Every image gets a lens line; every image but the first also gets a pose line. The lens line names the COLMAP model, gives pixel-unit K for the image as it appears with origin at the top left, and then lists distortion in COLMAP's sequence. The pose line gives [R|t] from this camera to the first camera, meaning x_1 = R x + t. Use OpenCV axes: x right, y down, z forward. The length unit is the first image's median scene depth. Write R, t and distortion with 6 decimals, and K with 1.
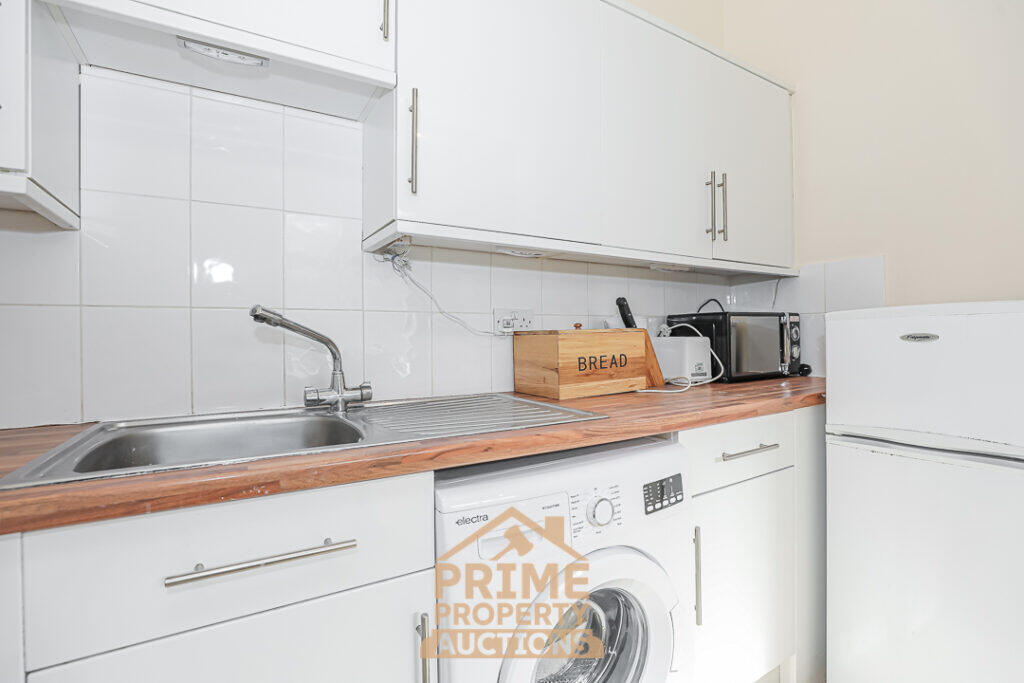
lens RADIAL K [[471.7, 0, 512.0], [0, 471.7, 341.5], [0, 0, 1]] dist [-0.042402, 0.000048]
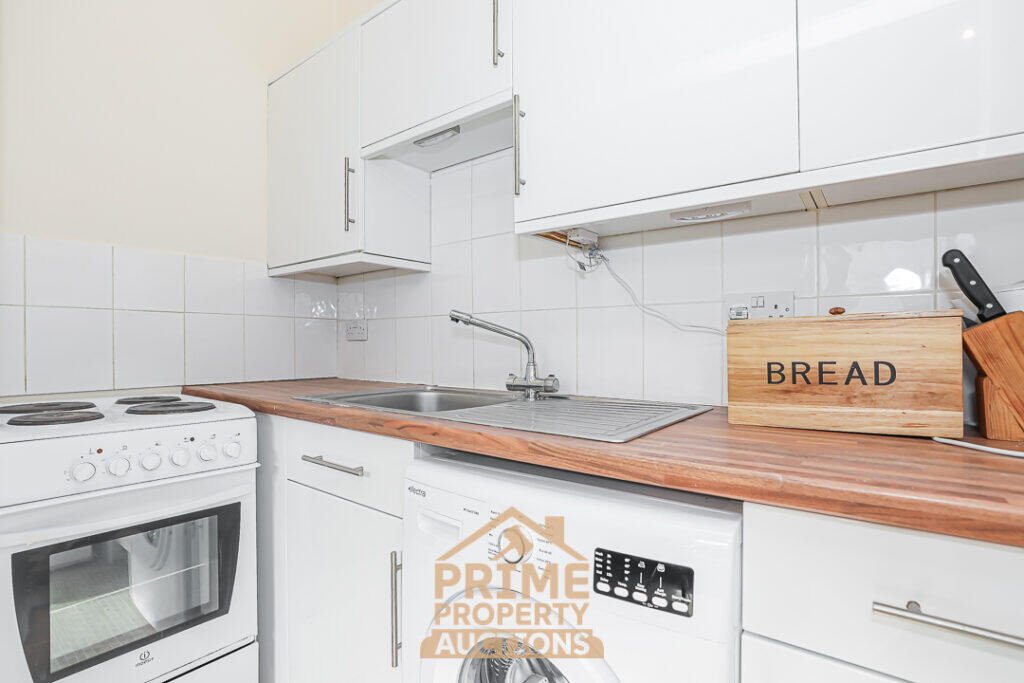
lens RADIAL K [[478.1, 0, 512.0], [0, 478.1, 356.6], [0, 0, 1]] dist [-0.045637, -0.000099]
pose [[0.375646, 0.032981, -0.926176, 0.701308], [-0.010854, 0.999455, 0.031188, 0.012119], [0.926700, -0.001663, 0.375799, 0.521800]]
